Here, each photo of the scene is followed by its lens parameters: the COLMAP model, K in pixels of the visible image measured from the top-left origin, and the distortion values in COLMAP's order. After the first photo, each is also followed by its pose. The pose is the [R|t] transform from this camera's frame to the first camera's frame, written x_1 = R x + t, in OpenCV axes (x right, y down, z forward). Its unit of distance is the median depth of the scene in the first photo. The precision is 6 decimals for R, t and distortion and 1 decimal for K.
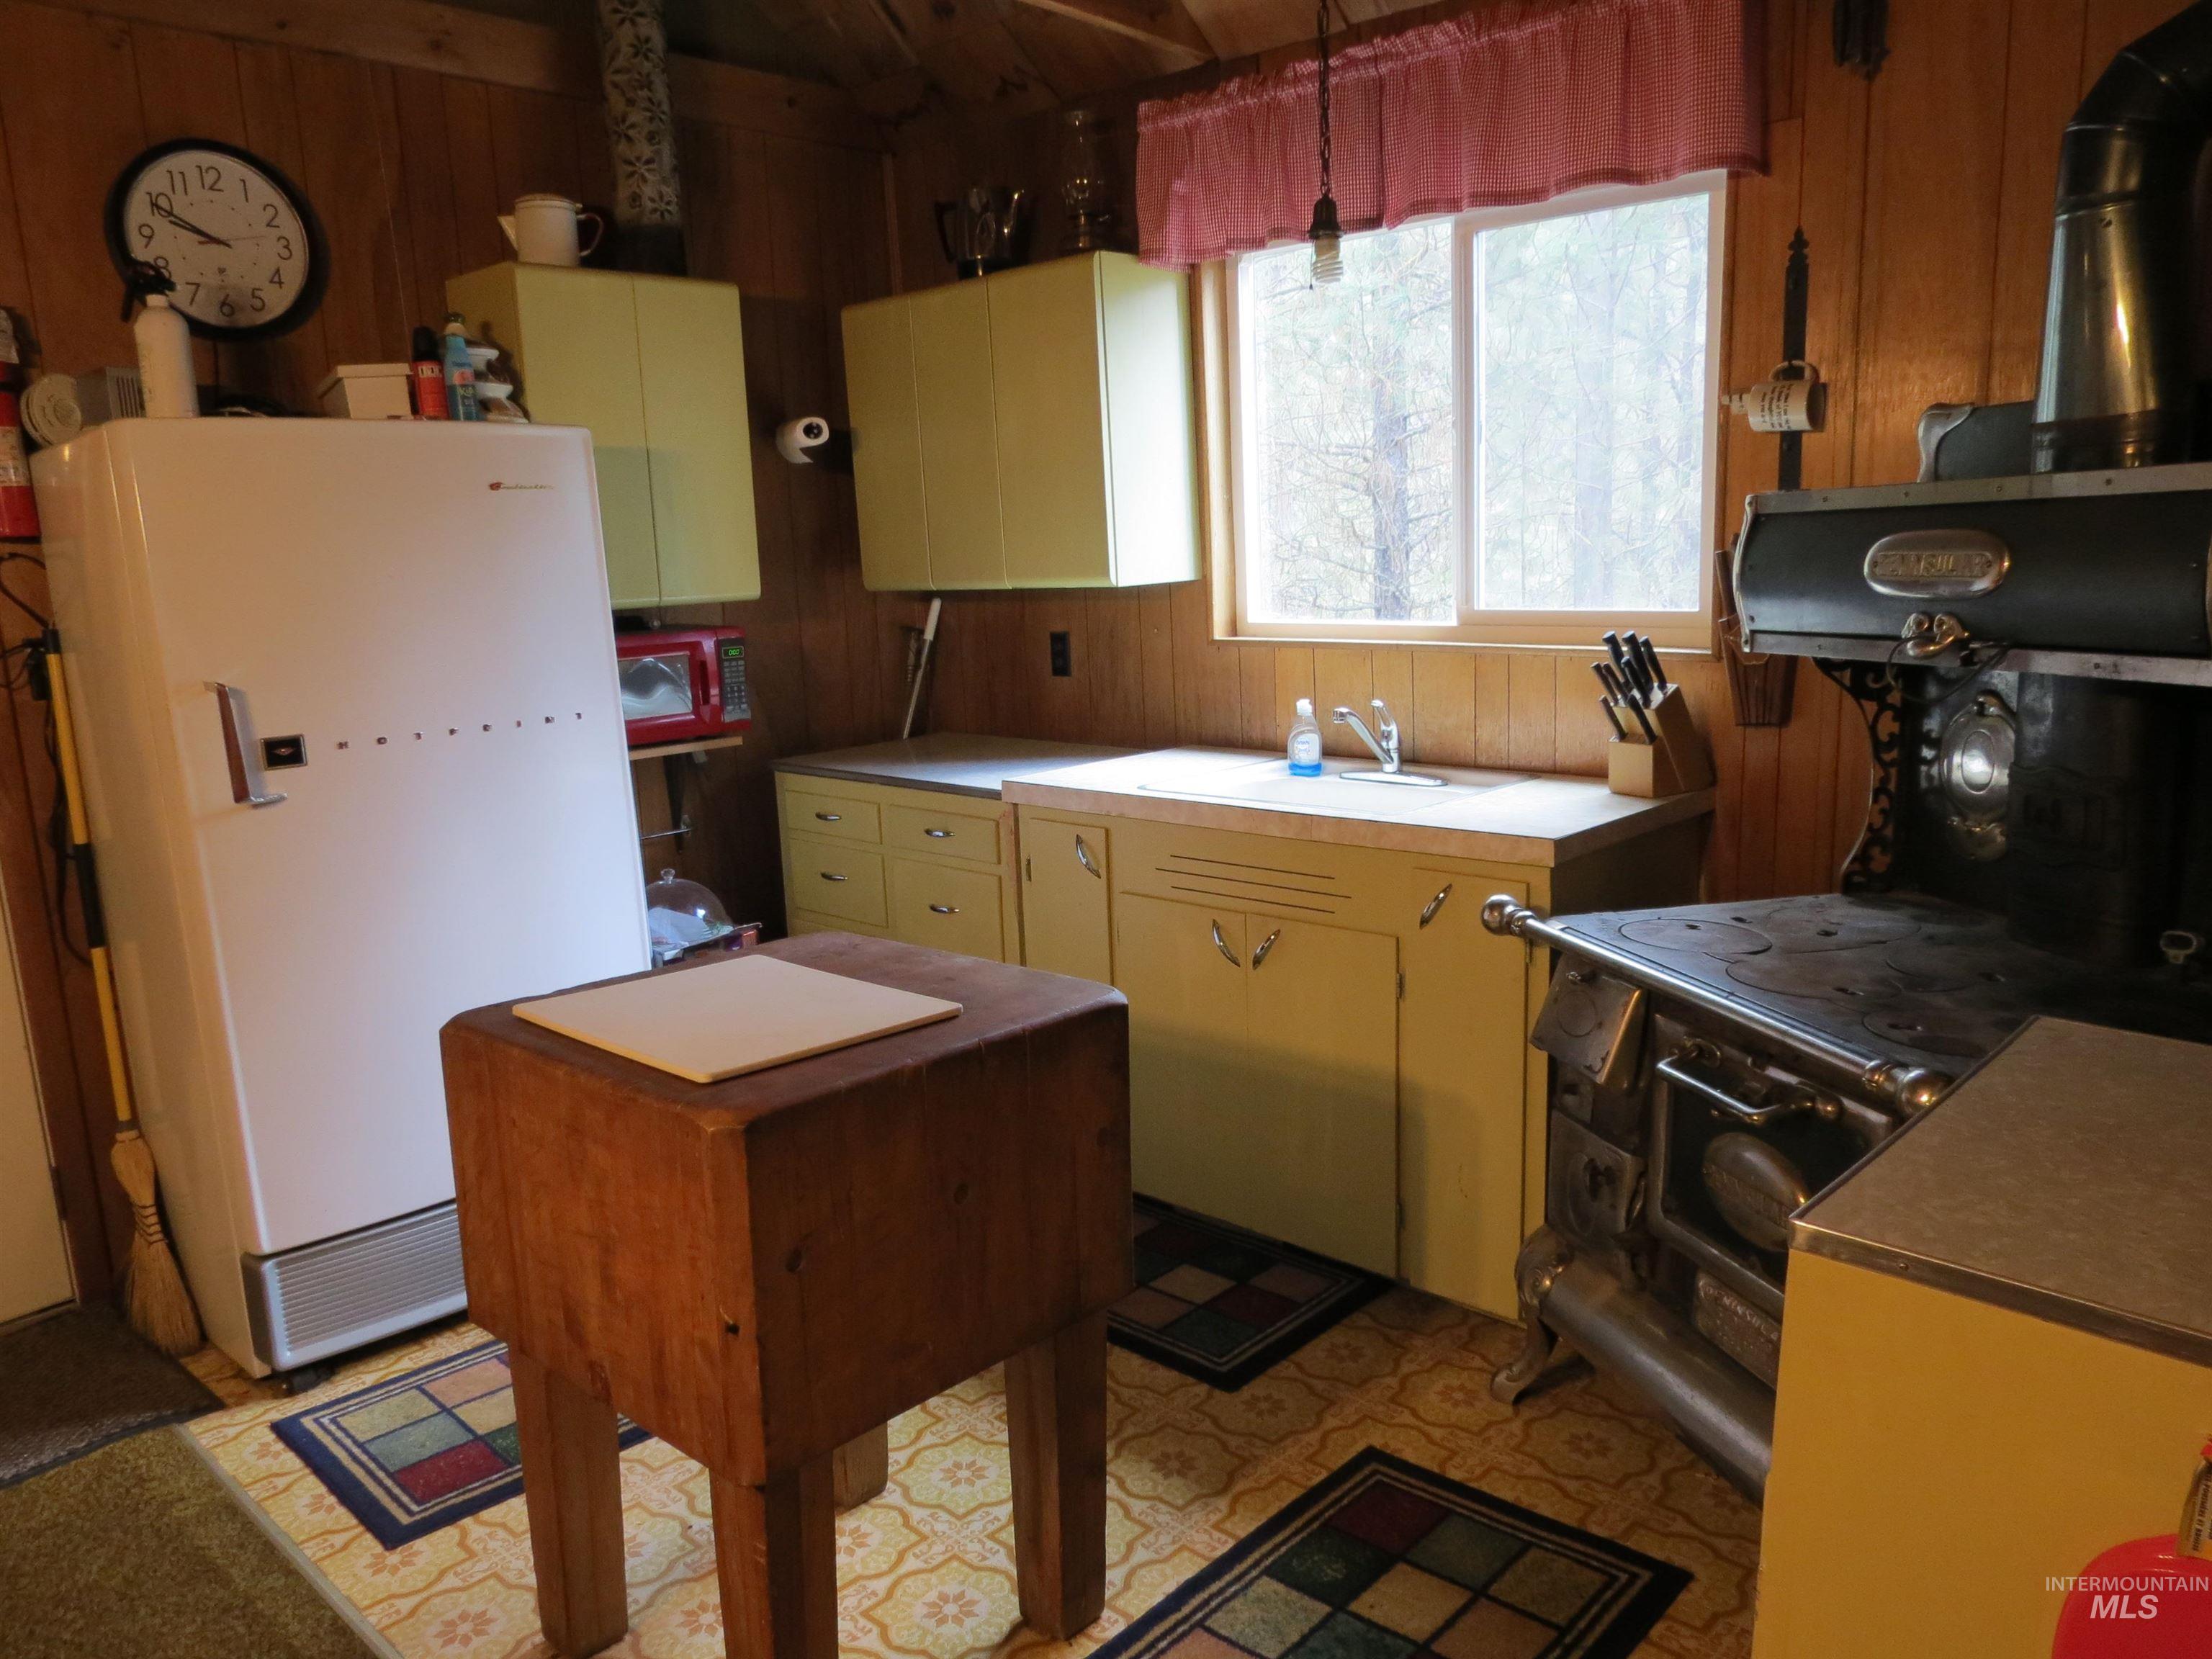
lens RADIAL K [[1583.7, 0, 1092.6], [0, 1583.7, 826.9], [0, 0, 1]] dist [-0.031936, 0.011272]
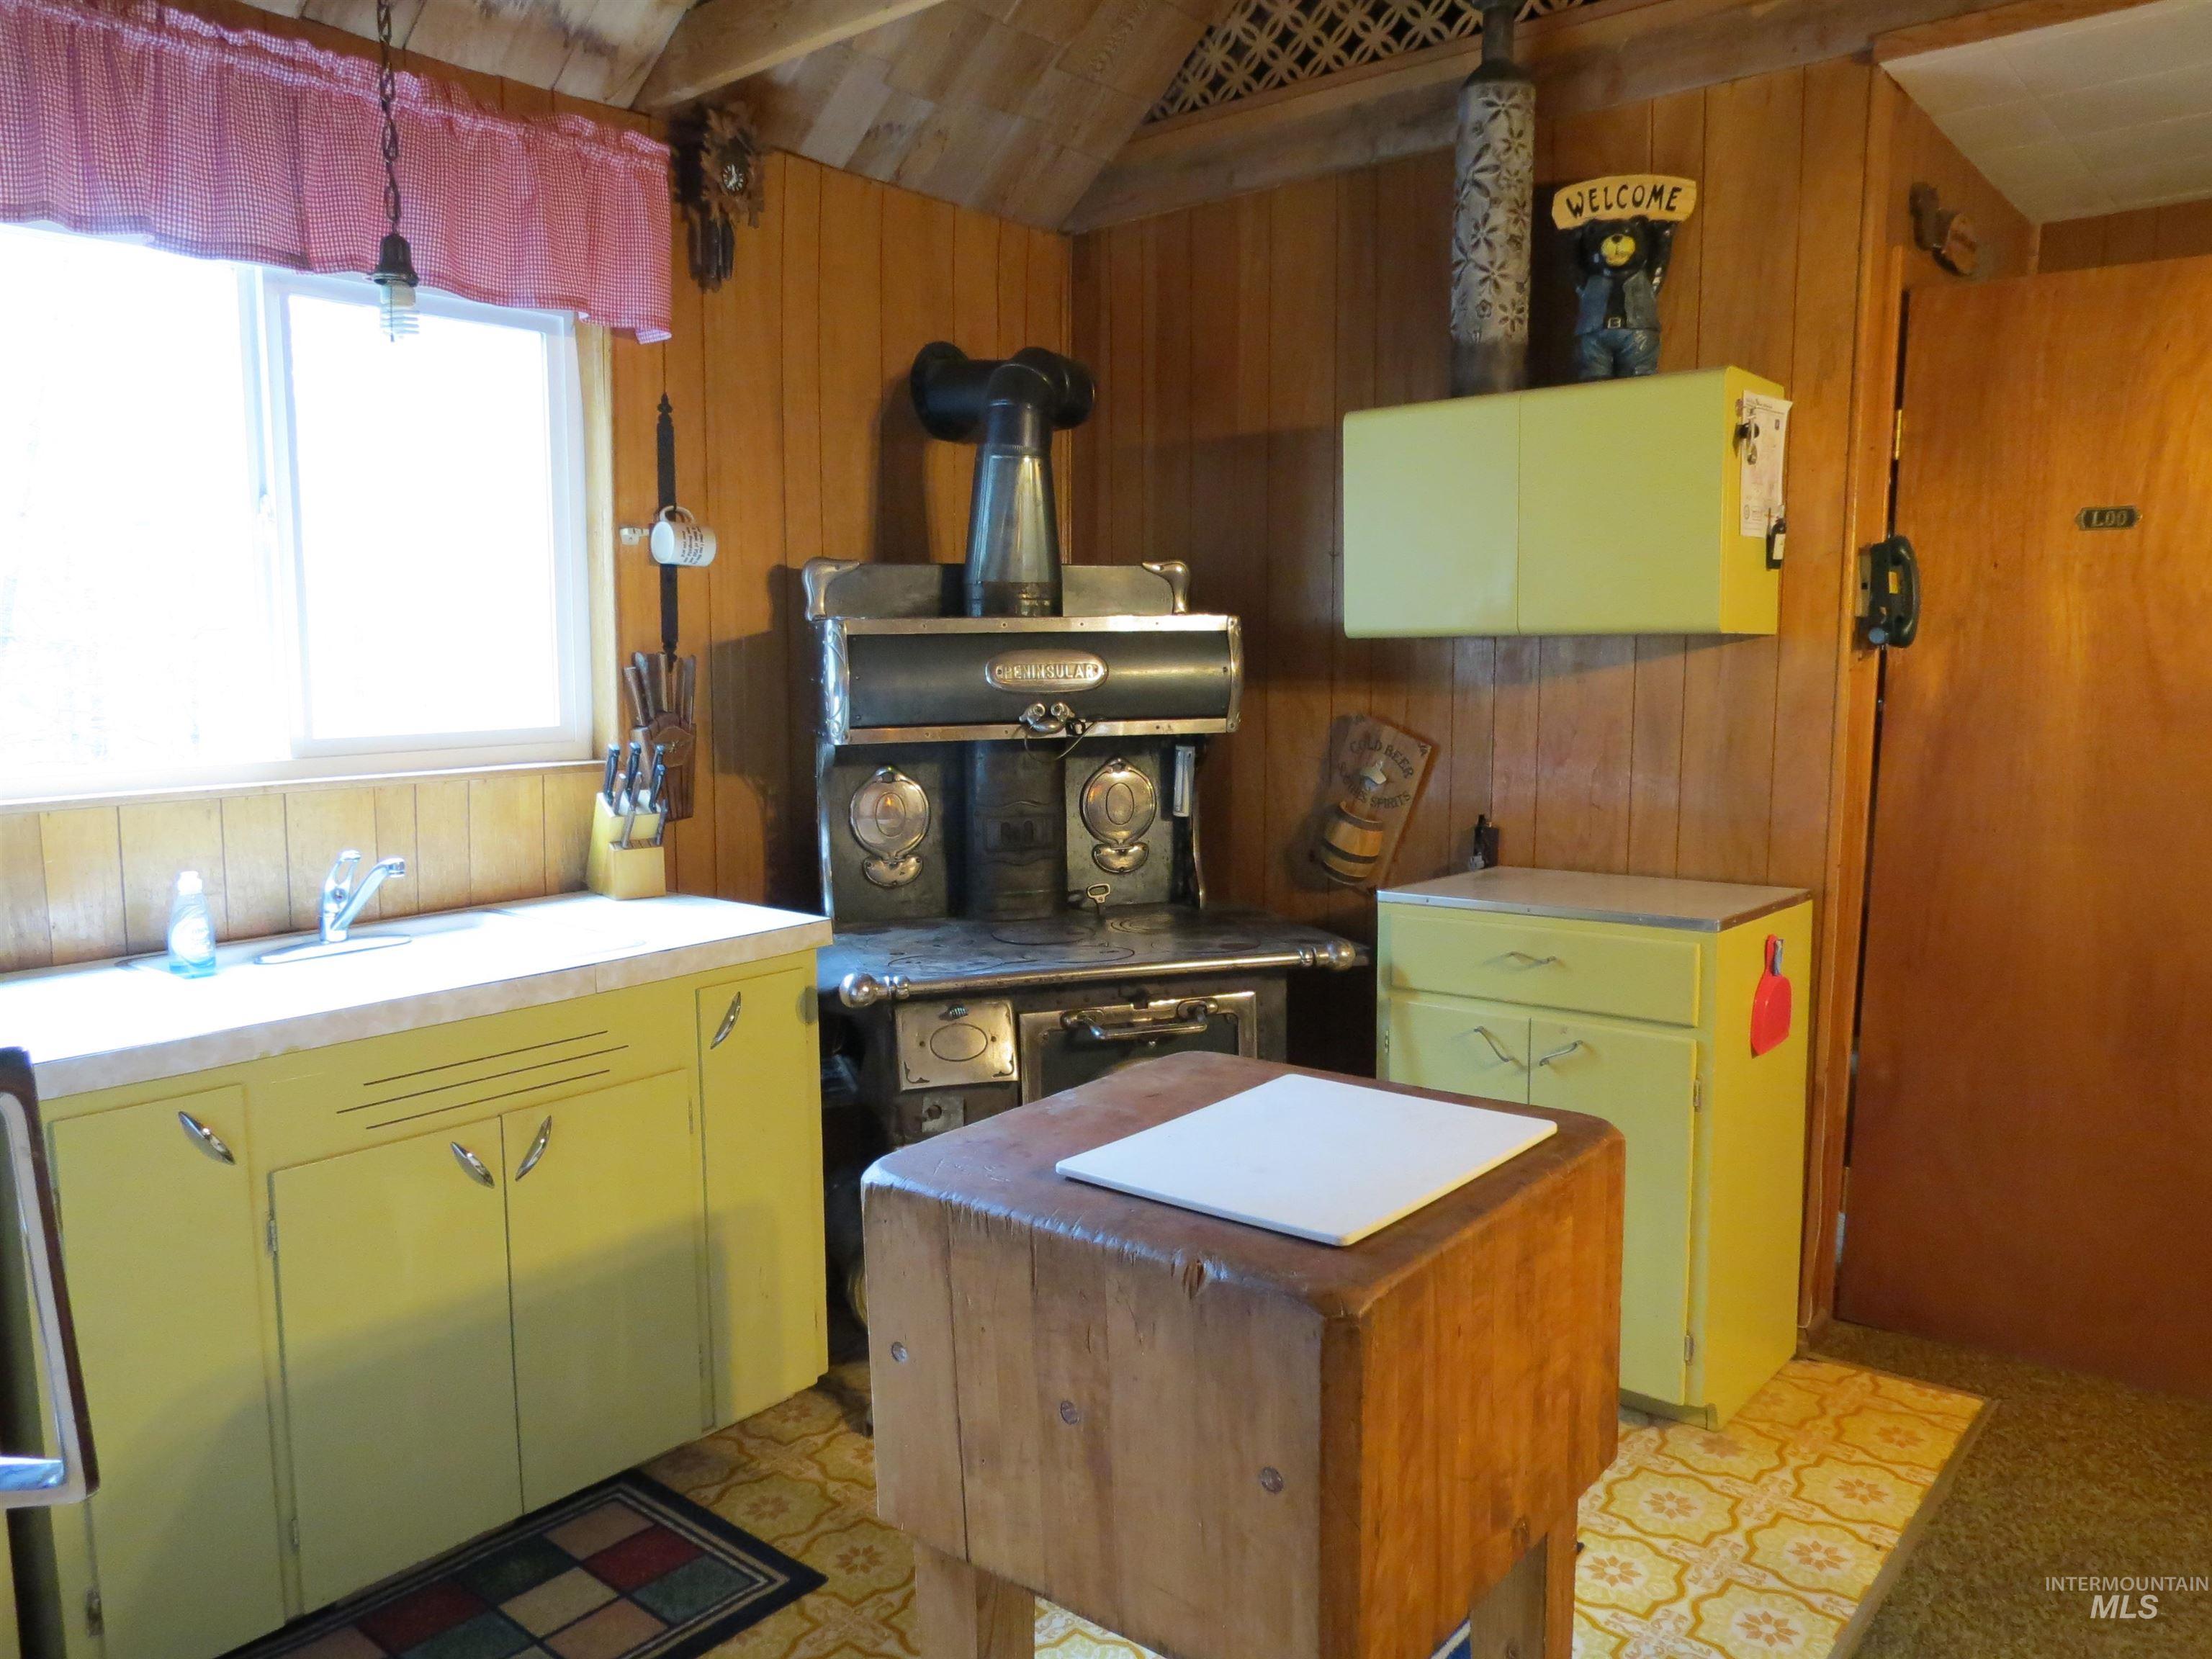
lens RADIAL K [[1583.7, 0, 1093.0], [0, 1583.7, 836.3], [0, 0, 1]] dist [-0.031936, 0.011272]
pose [[-0.051622, -0.089854, 0.994616, -0.681791], [0.186468, 0.977562, 0.097991, -0.102556], [-0.981104, 0.190523, -0.033709, 0.703525]]
